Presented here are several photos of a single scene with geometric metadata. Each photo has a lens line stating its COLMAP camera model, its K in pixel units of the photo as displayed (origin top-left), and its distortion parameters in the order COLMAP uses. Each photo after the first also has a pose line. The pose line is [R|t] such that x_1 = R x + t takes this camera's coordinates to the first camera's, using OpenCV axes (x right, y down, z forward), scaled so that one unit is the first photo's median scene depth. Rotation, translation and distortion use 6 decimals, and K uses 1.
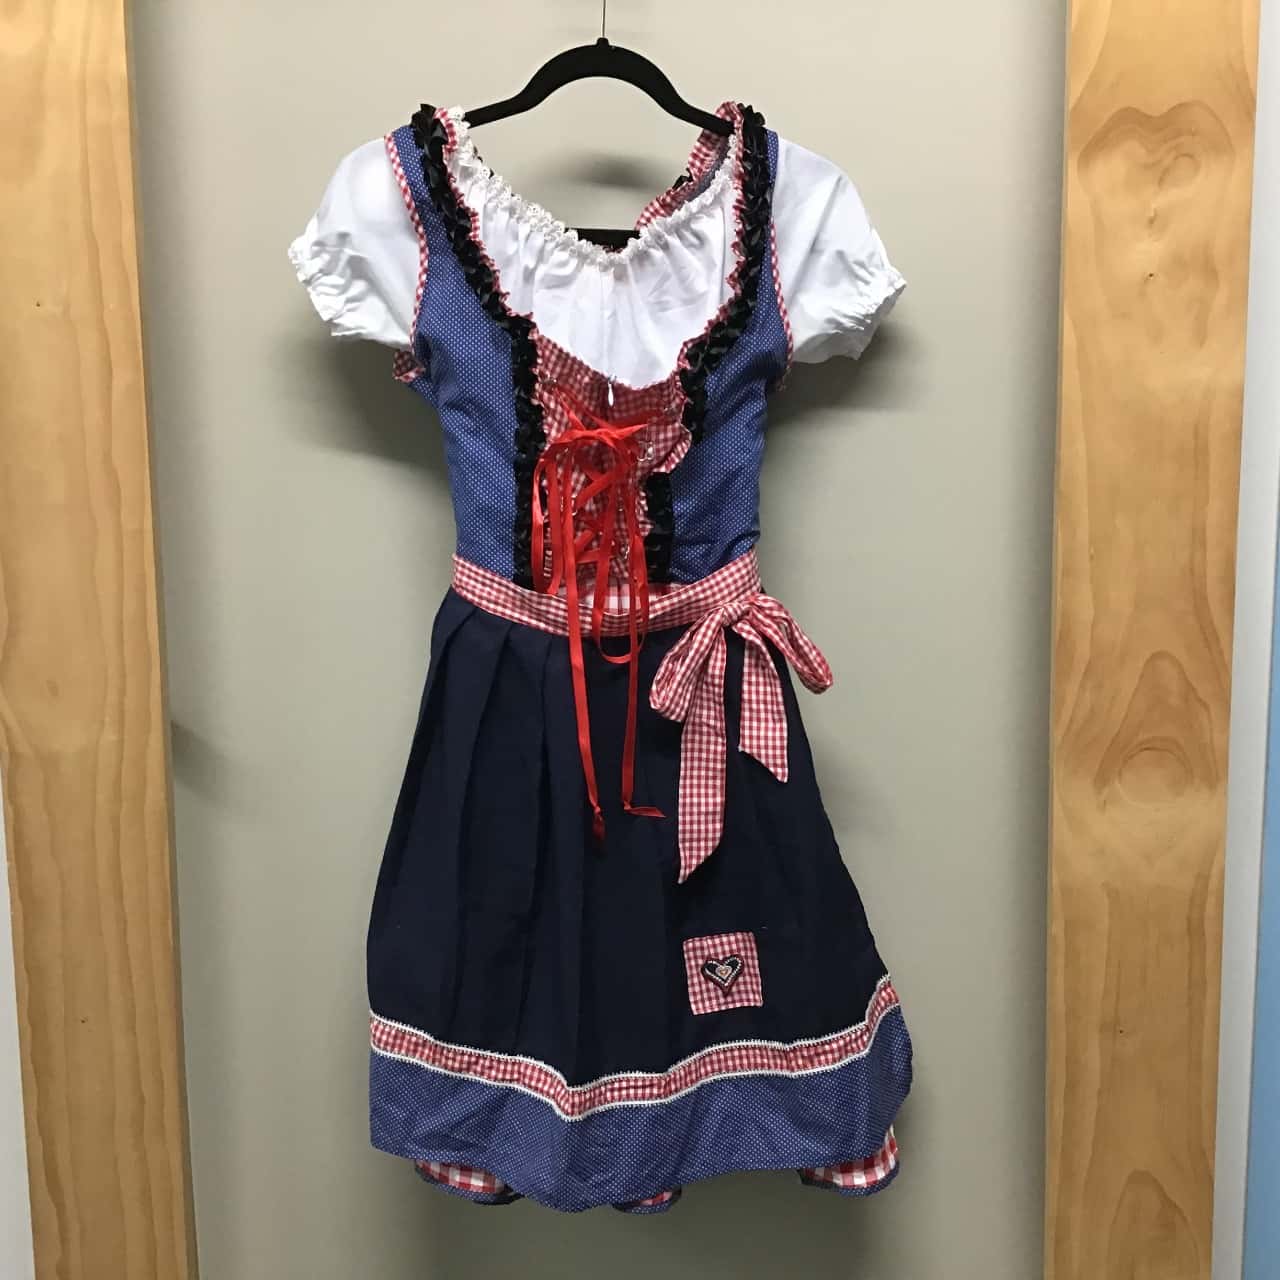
lens RADIAL K [[1525.0, 0, 641.1], [0, 1525.0, 637.3], [0, 0, 1]] dist [0.069417, 0.000000]
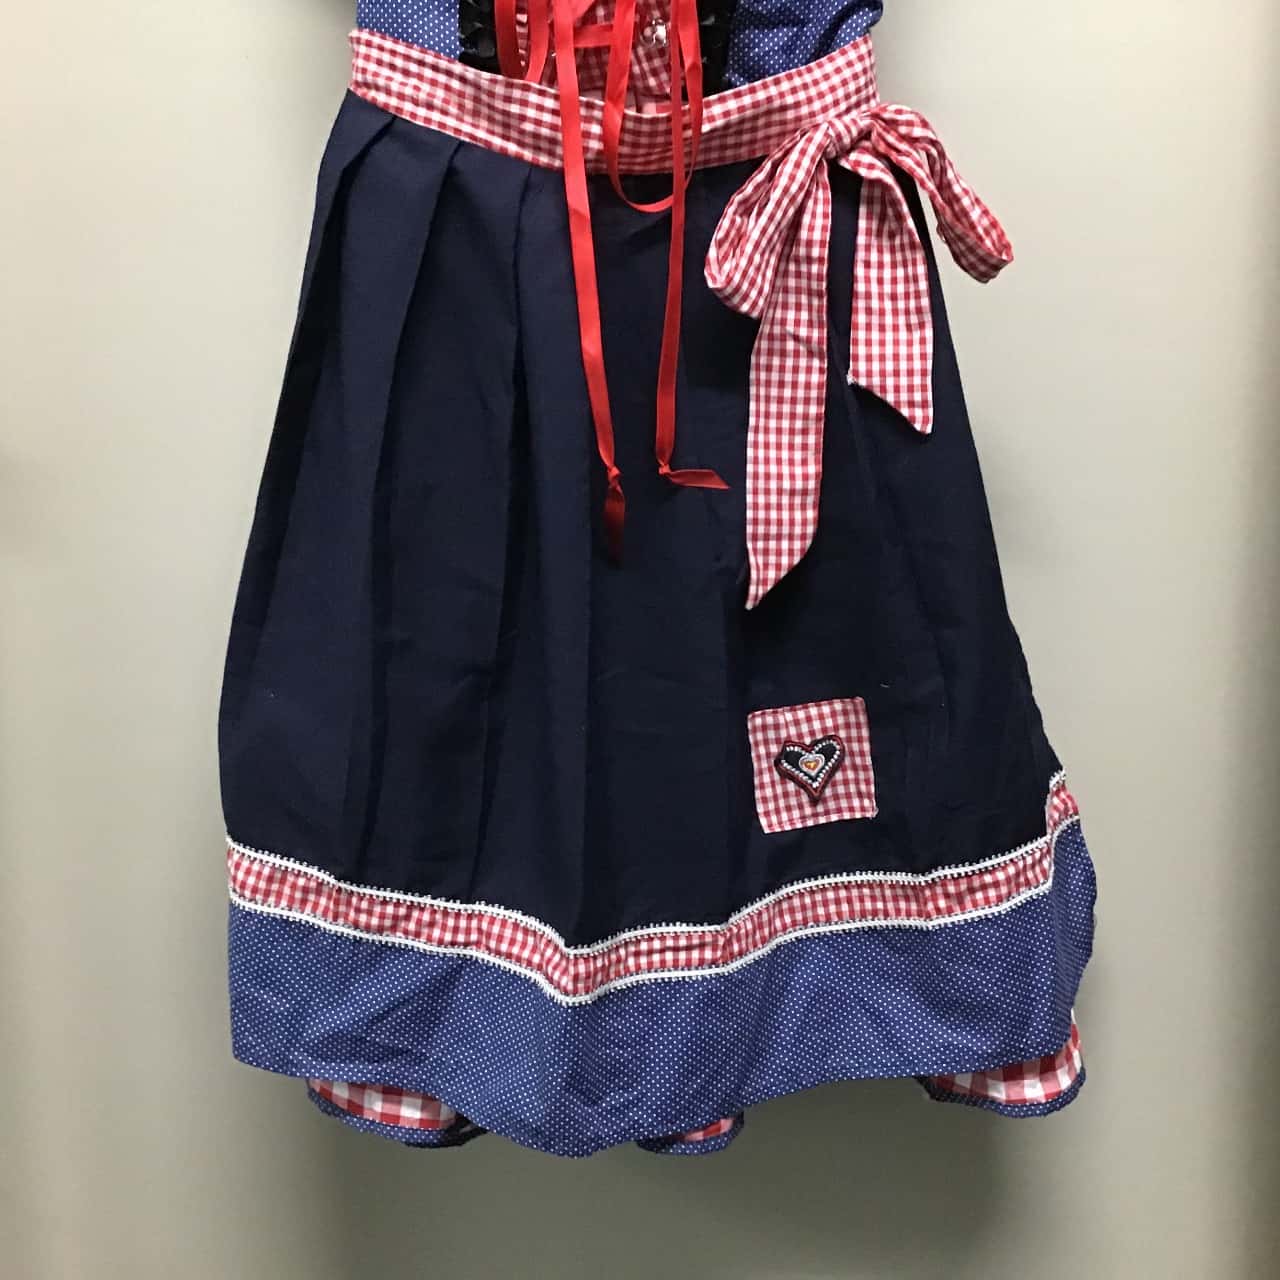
lens RADIAL K [[1525.0, 0, 640.7], [0, 1525.0, 646.3], [0, 0, 1]] dist [0.069417, 0.000000]
pose [[0.998068, -0.010931, 0.061162, -0.052429], [0.008222, 0.998982, 0.044361, 0.147563], [-0.061584, -0.043773, 0.997142, 0.406979]]
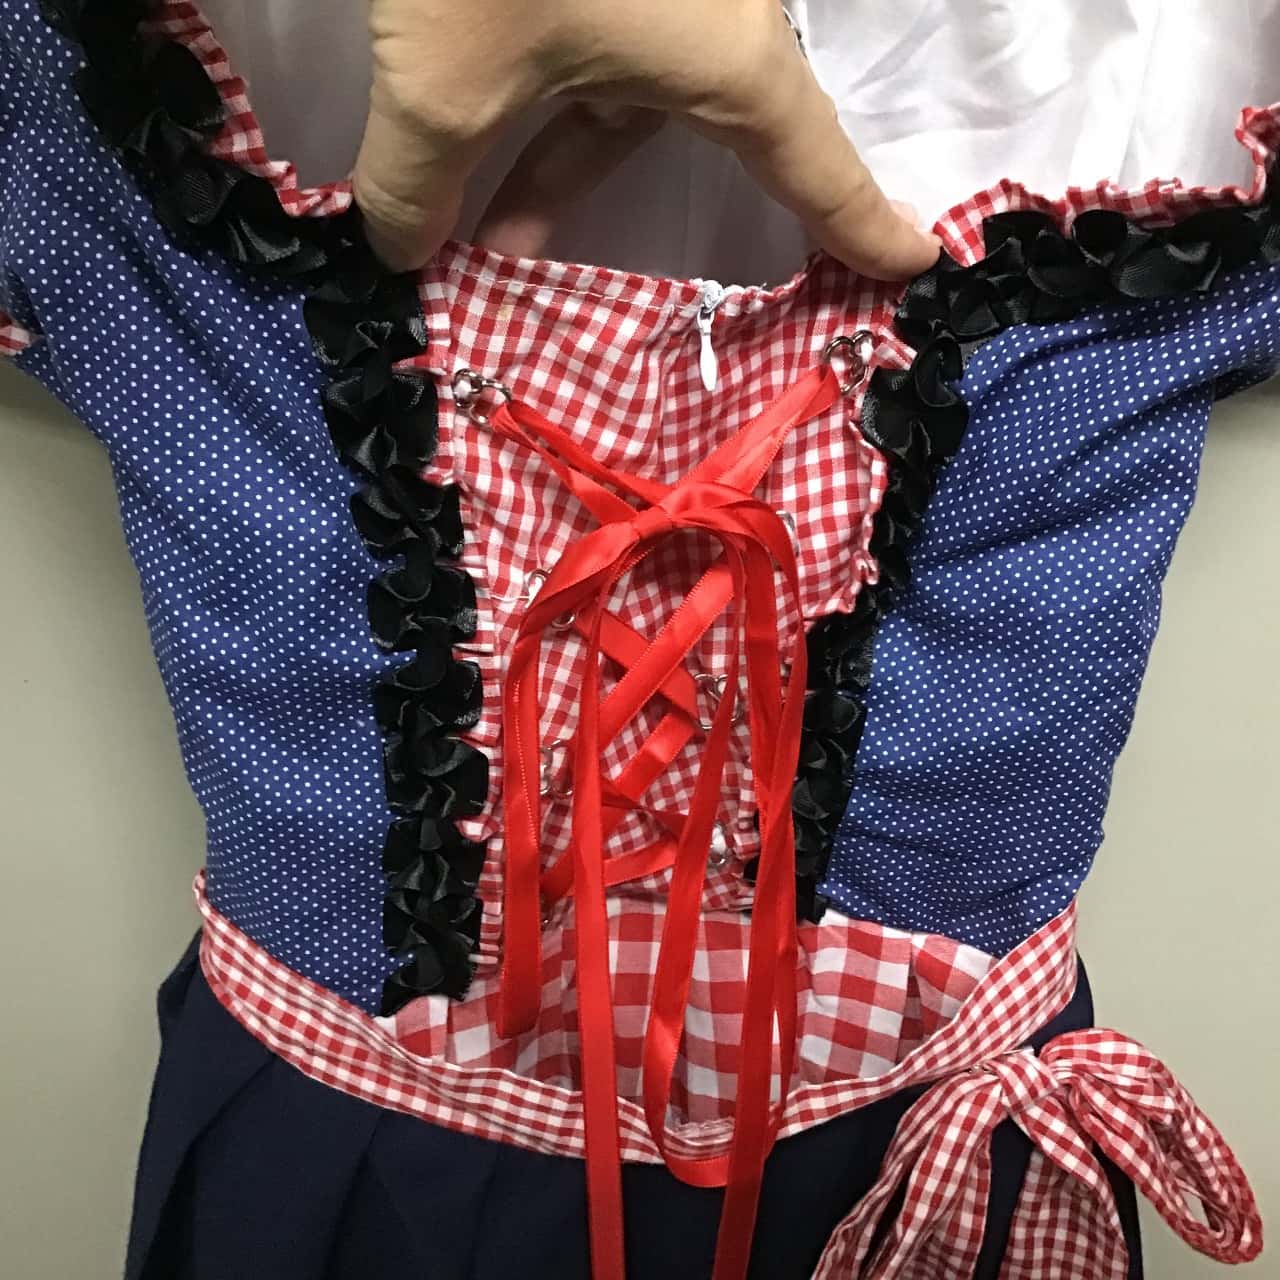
lens RADIAL K [[1525.0, 0, 640.2], [0, 1525.0, 640.9], [0, 0, 1]] dist [0.069417, 0.000000]
pose [[0.994327, 0.010646, 0.105834, -0.063245], [-0.046044, 0.940007, 0.338033, -0.221265], [-0.095886, -0.340988, 0.935165, 0.697848]]
